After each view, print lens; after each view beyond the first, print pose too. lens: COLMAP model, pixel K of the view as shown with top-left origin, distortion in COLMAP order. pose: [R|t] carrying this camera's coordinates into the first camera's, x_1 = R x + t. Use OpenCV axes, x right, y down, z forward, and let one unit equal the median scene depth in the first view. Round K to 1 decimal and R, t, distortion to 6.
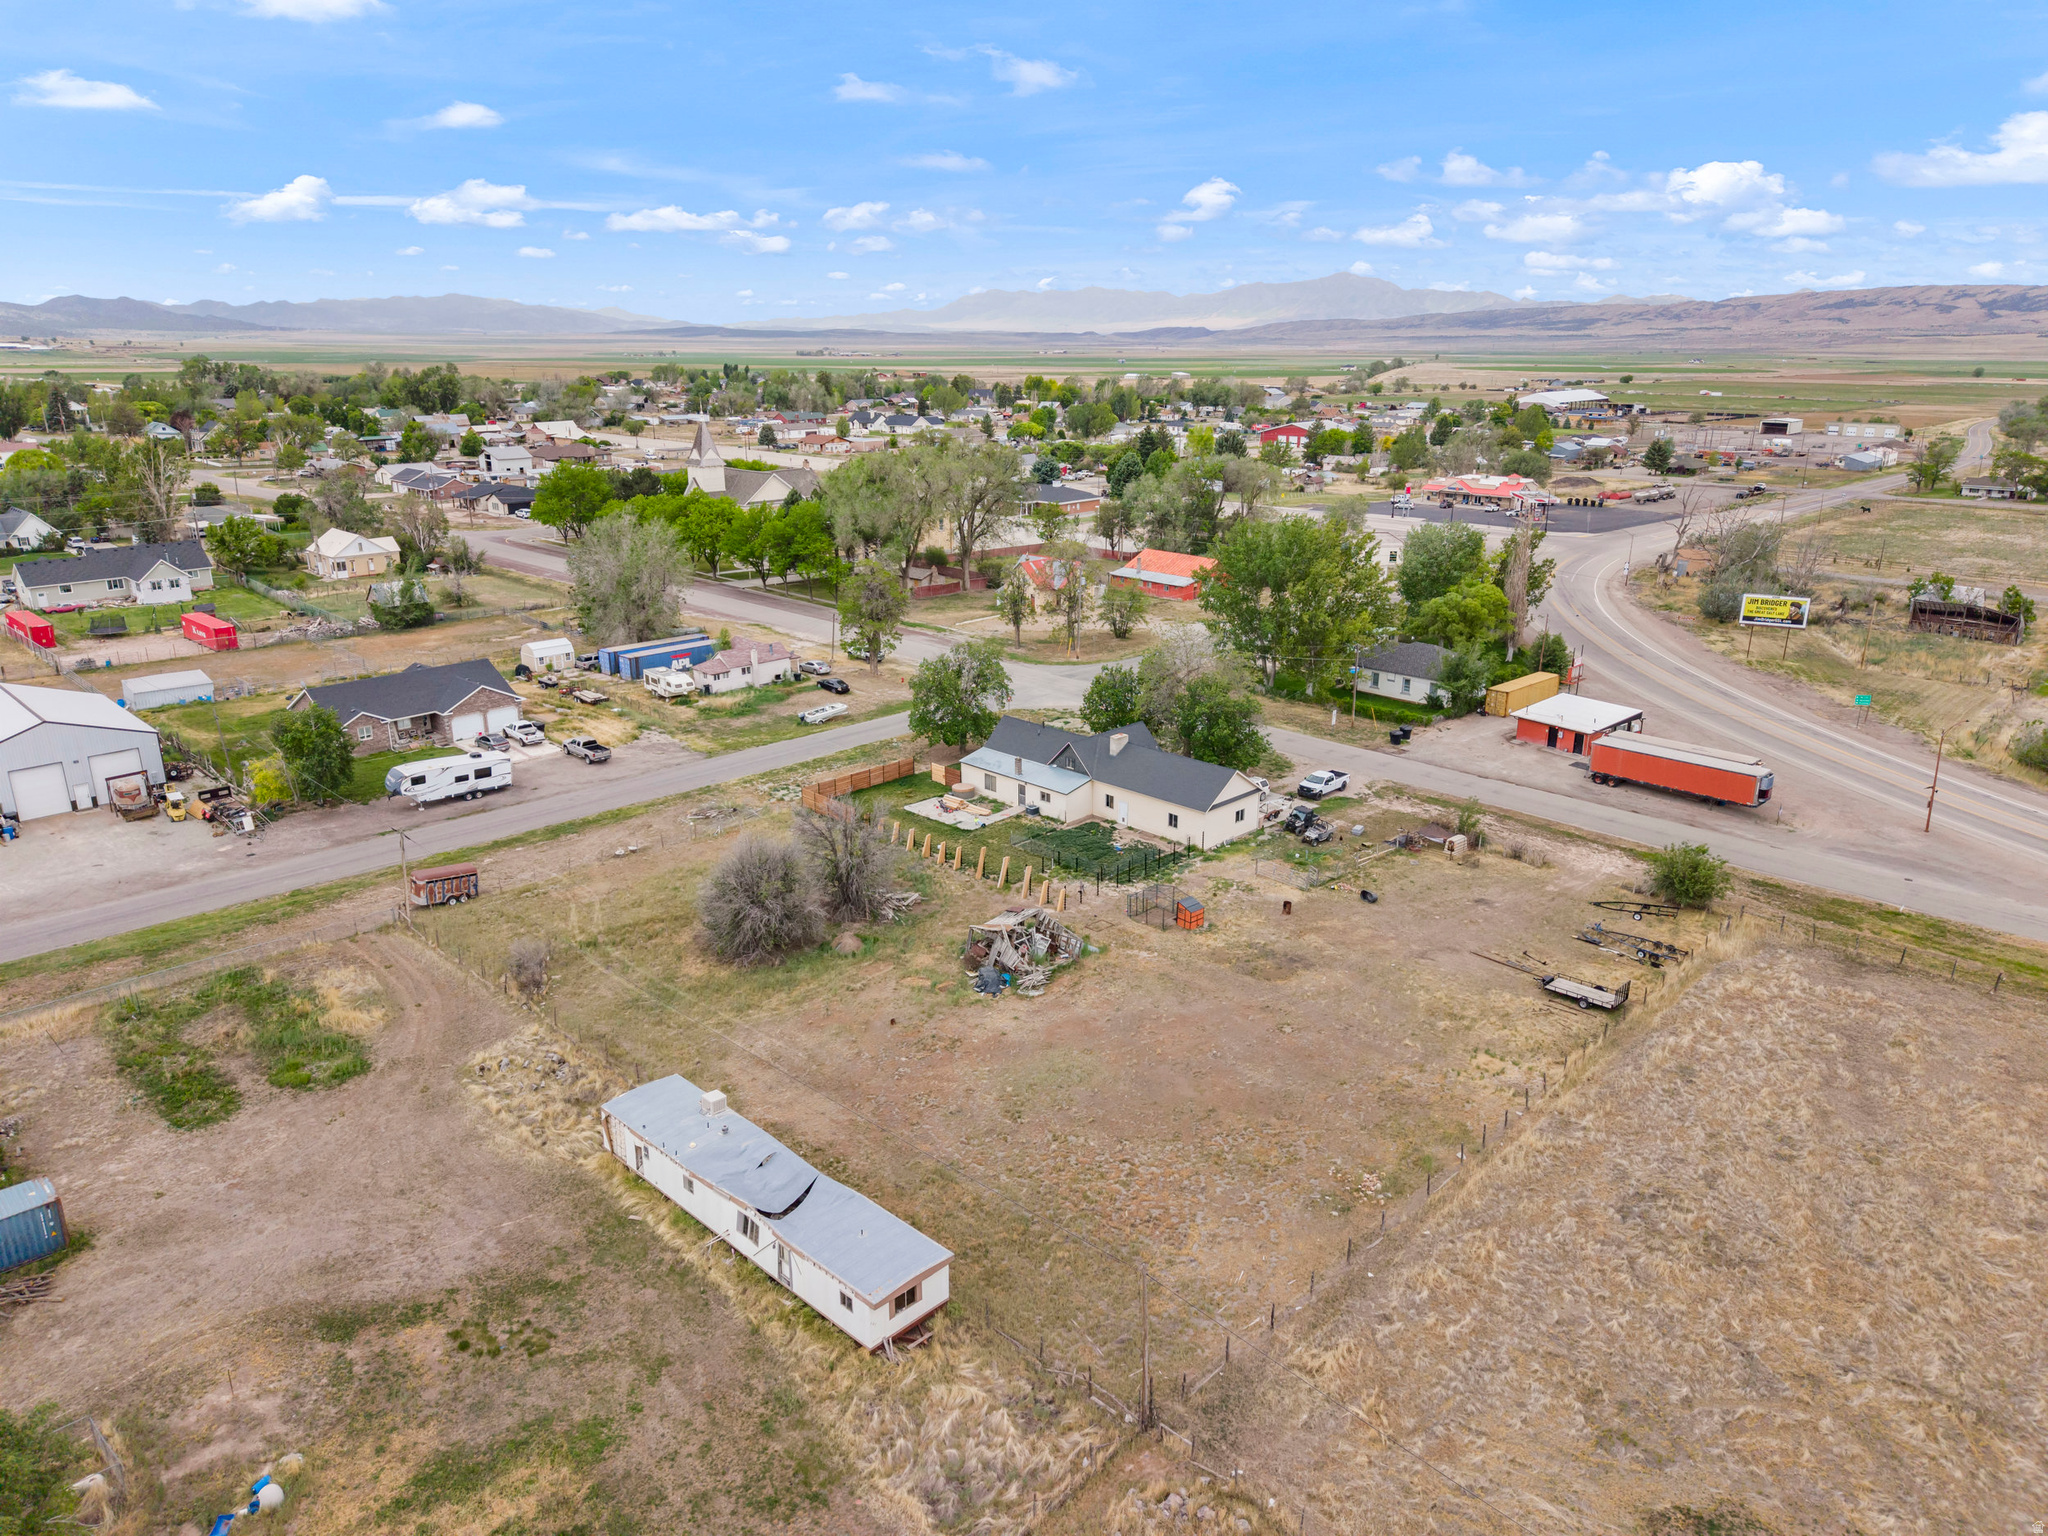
lens RADIAL K [[1360.7, 0, 1024.2], [0, 1360.7, 794.8], [0, 0, 1]] dist [0.047333, -0.051352]
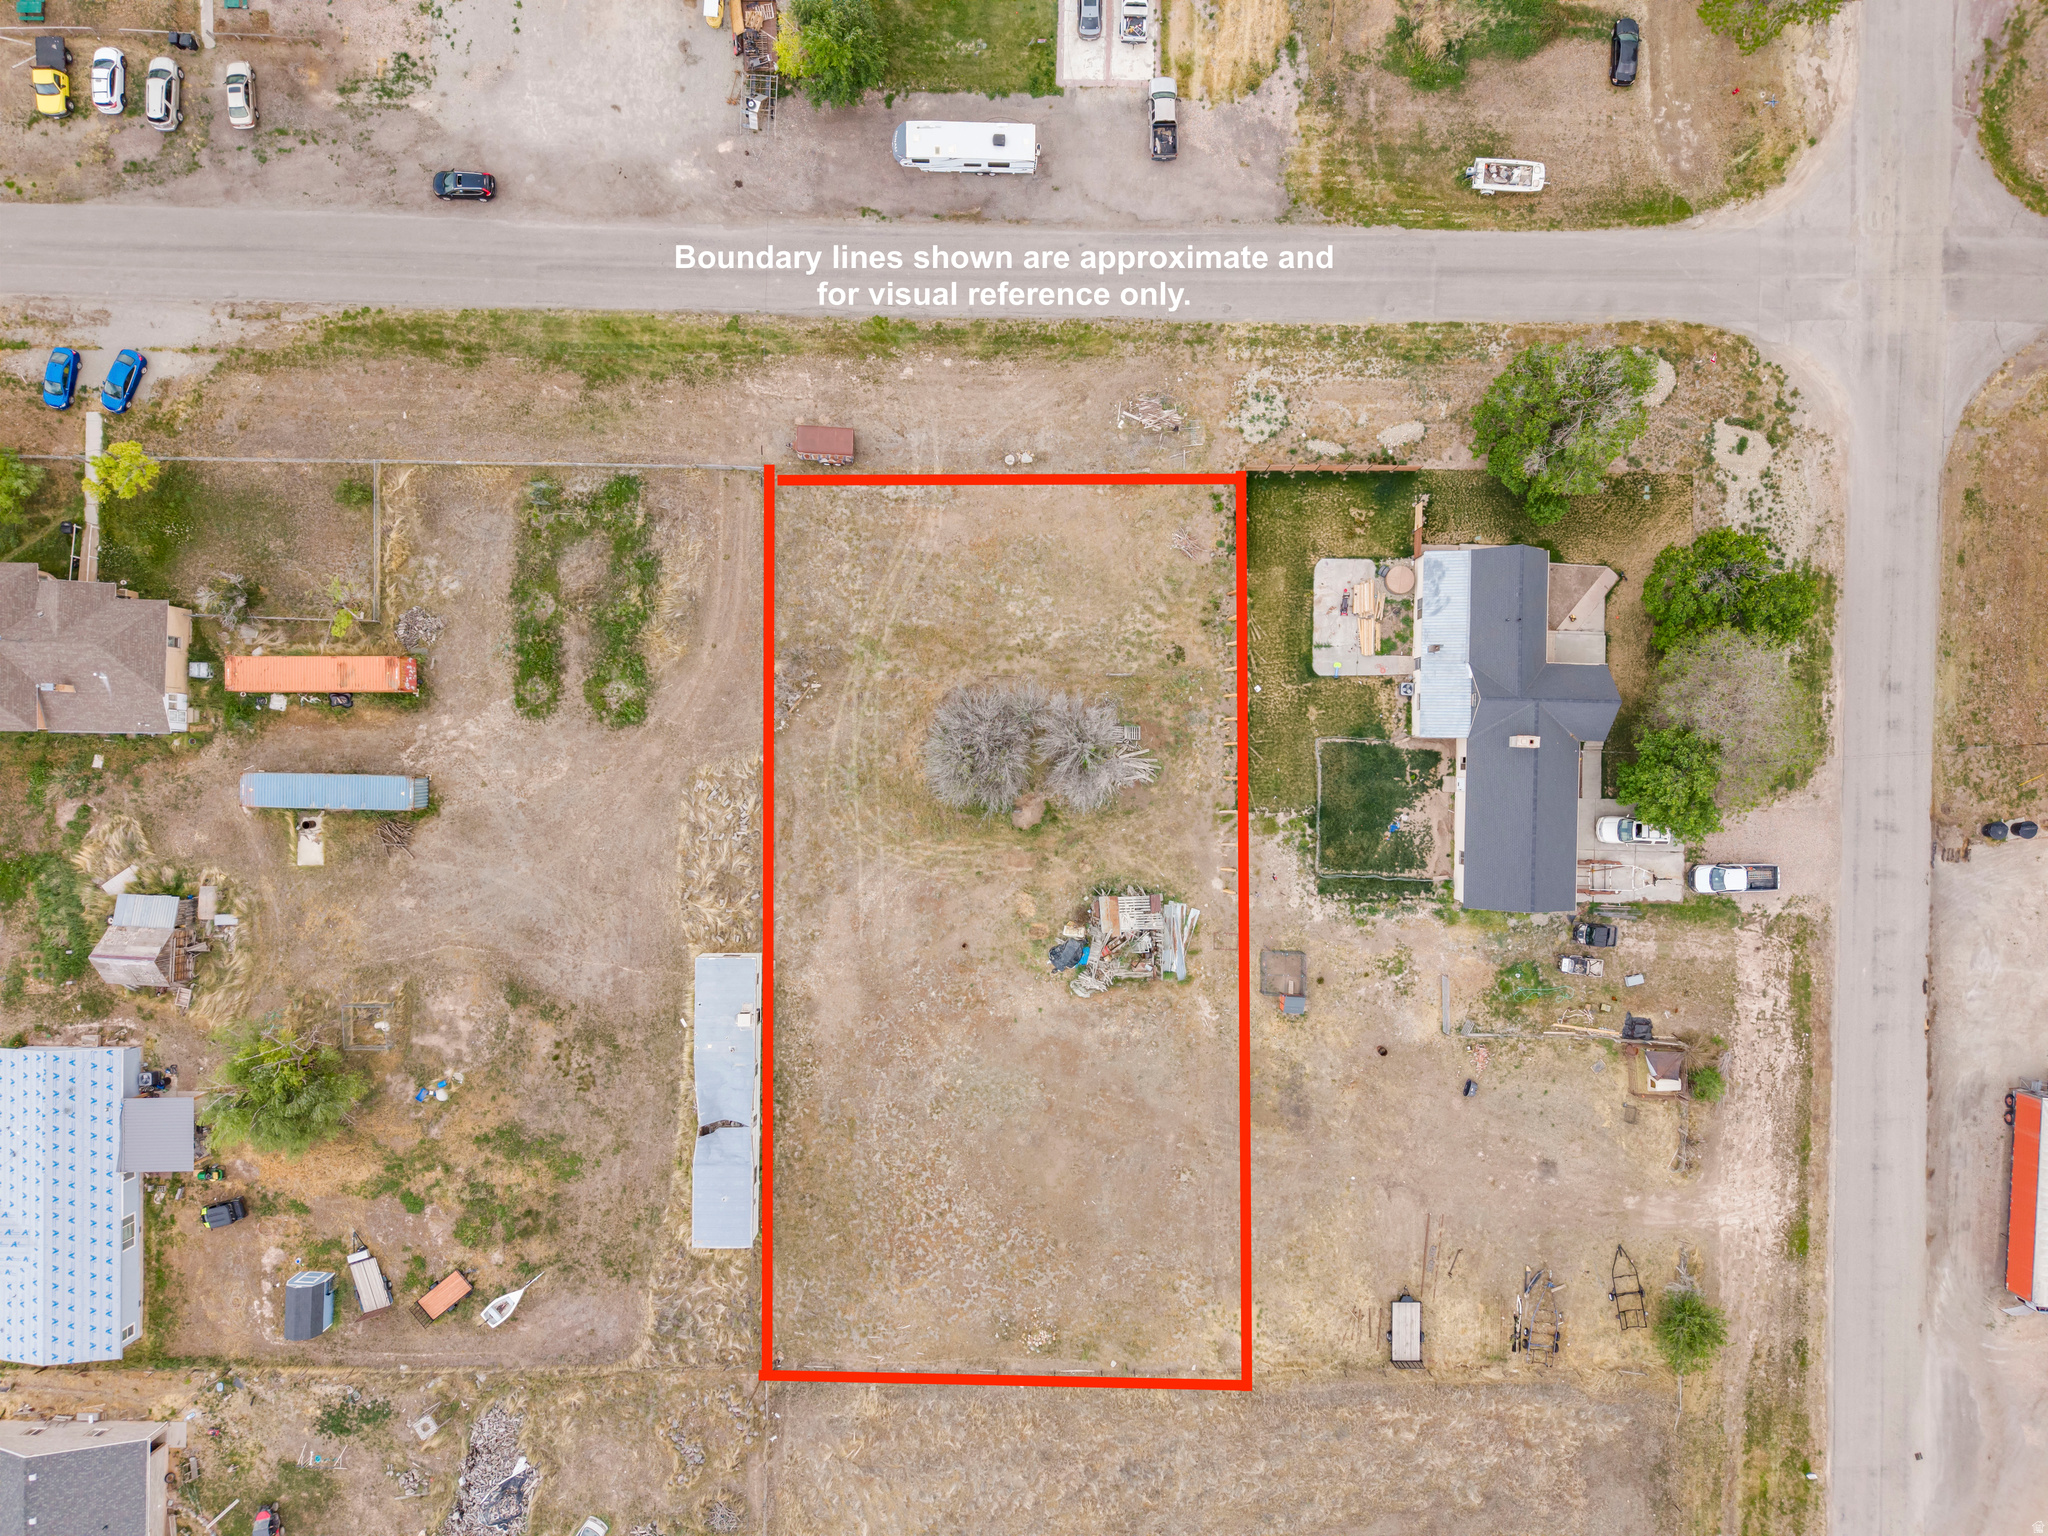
lens RADIAL K [[1360.7, 0, 1024.2], [0, 1360.7, 794.8], [0, 0, 1]] dist [0.047333, -0.051352]
pose [[0.688365, 0.725345, -0.005223, -0.111605], [-0.230268, 0.225346, 0.946676, -0.769909], [0.687844, -0.650456, 0.322144, 0.534077]]
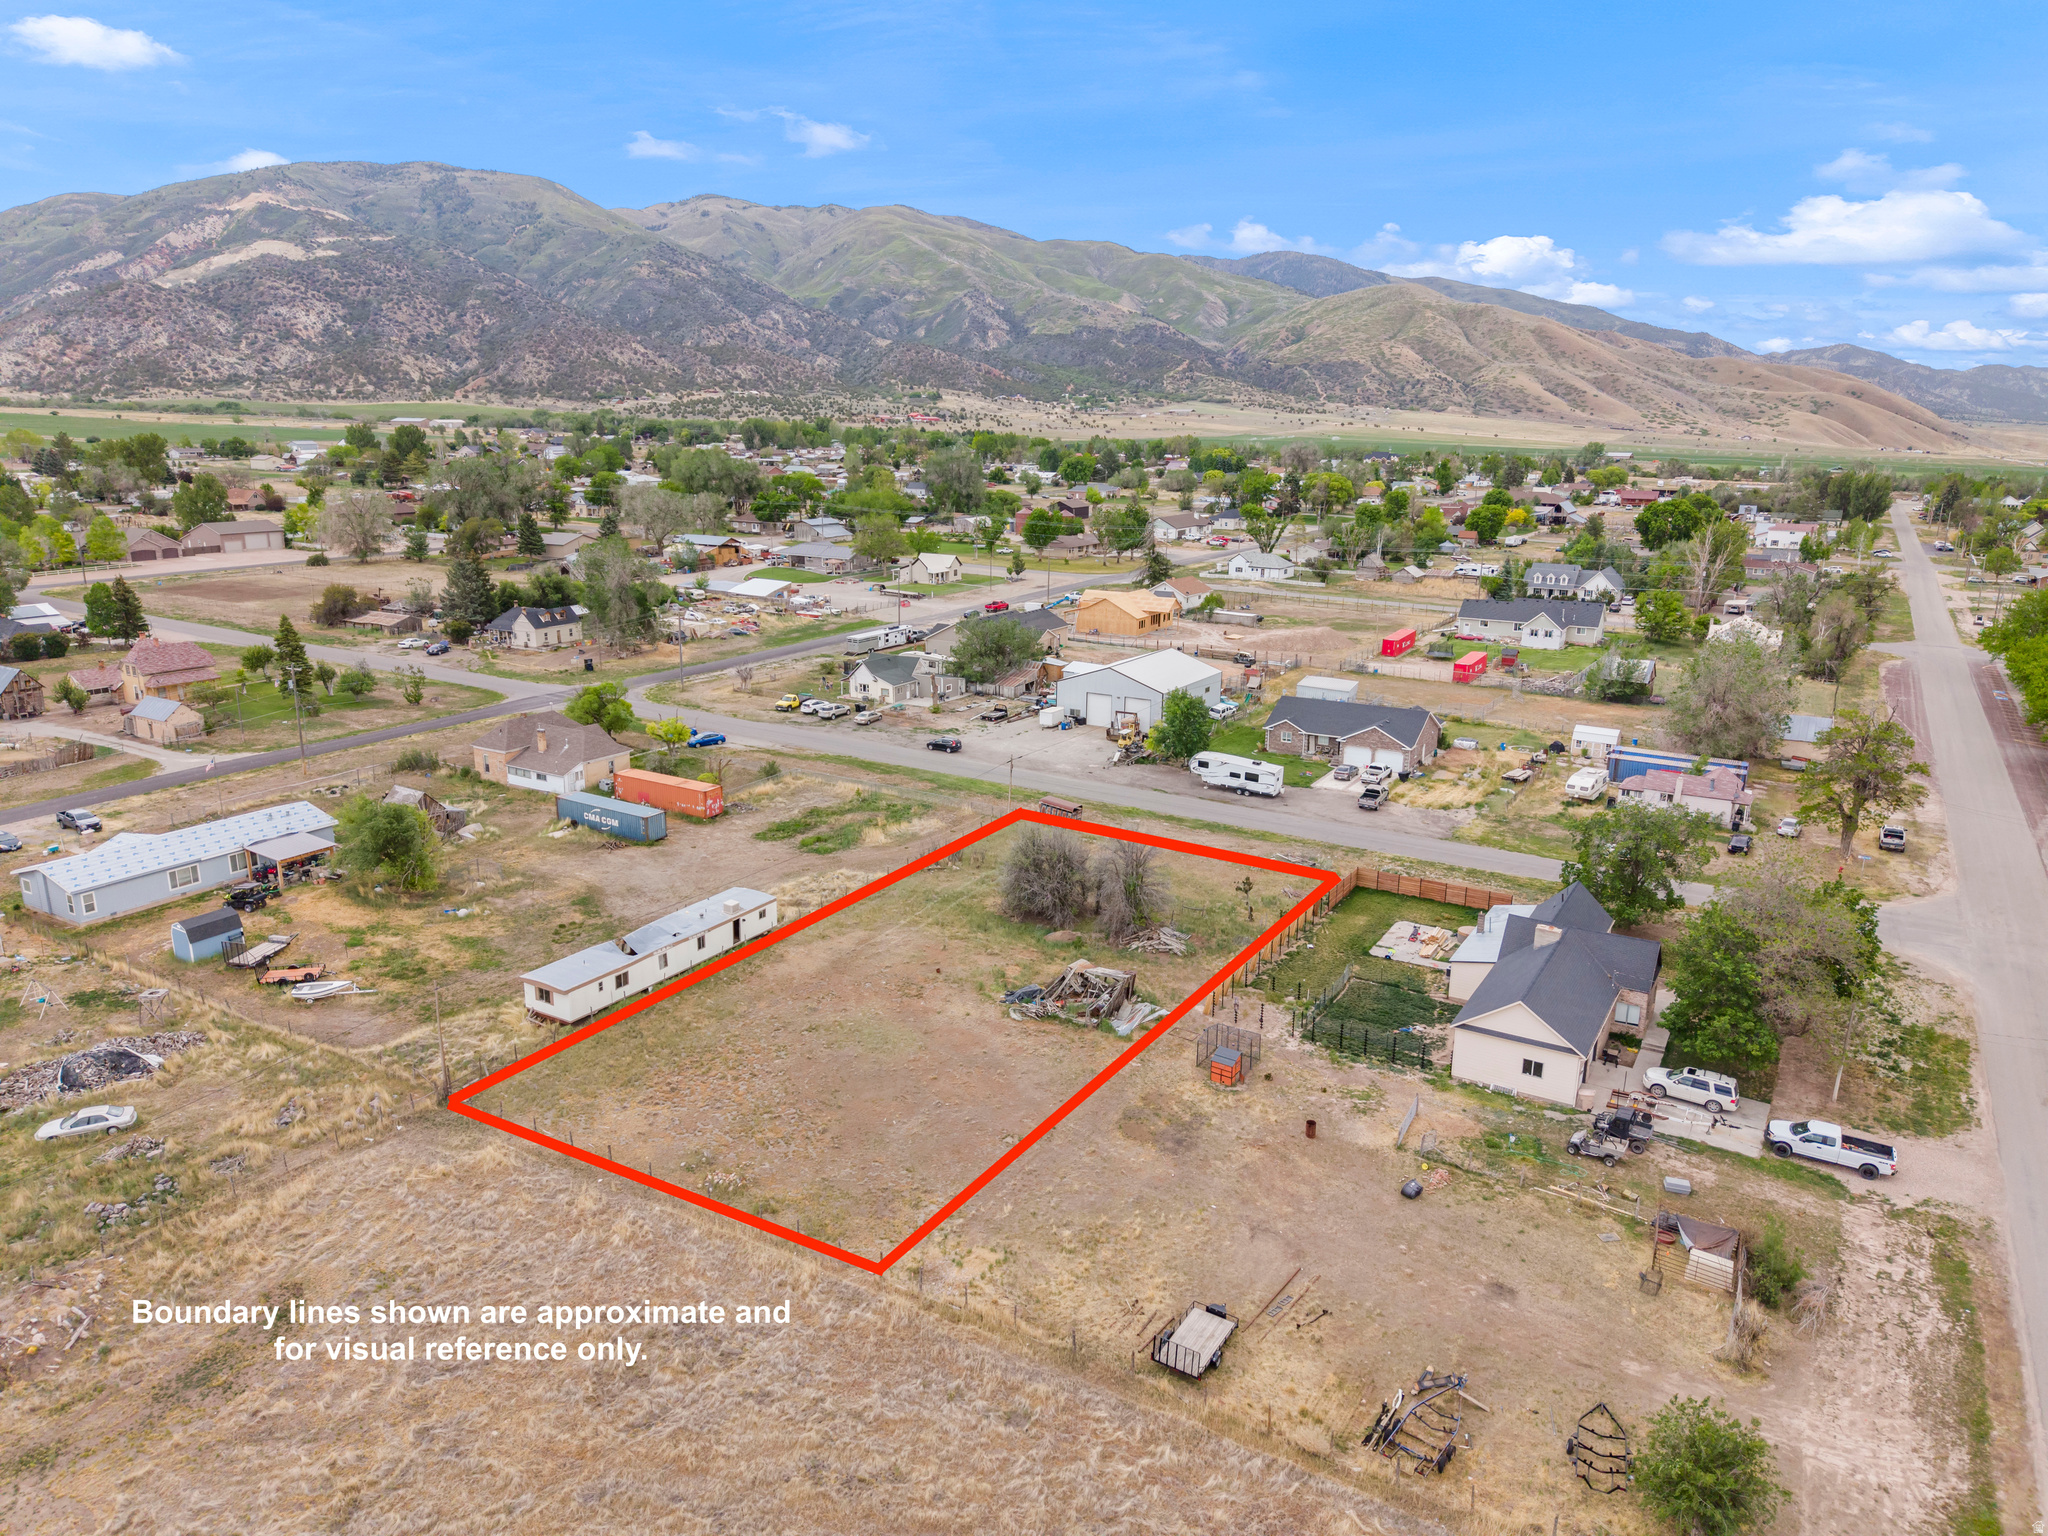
lens RADIAL K [[1355.1, 0, 1024.0], [0, 1355.1, 768.0], [0, 0, 1]] dist [0.051945, -0.036231]
pose [[0.230582, 0.246900, -0.941208, 0.756568], [-0.323228, 0.931783, 0.165241, -0.170789], [0.917799, 0.266123, 0.294657, 0.483763]]
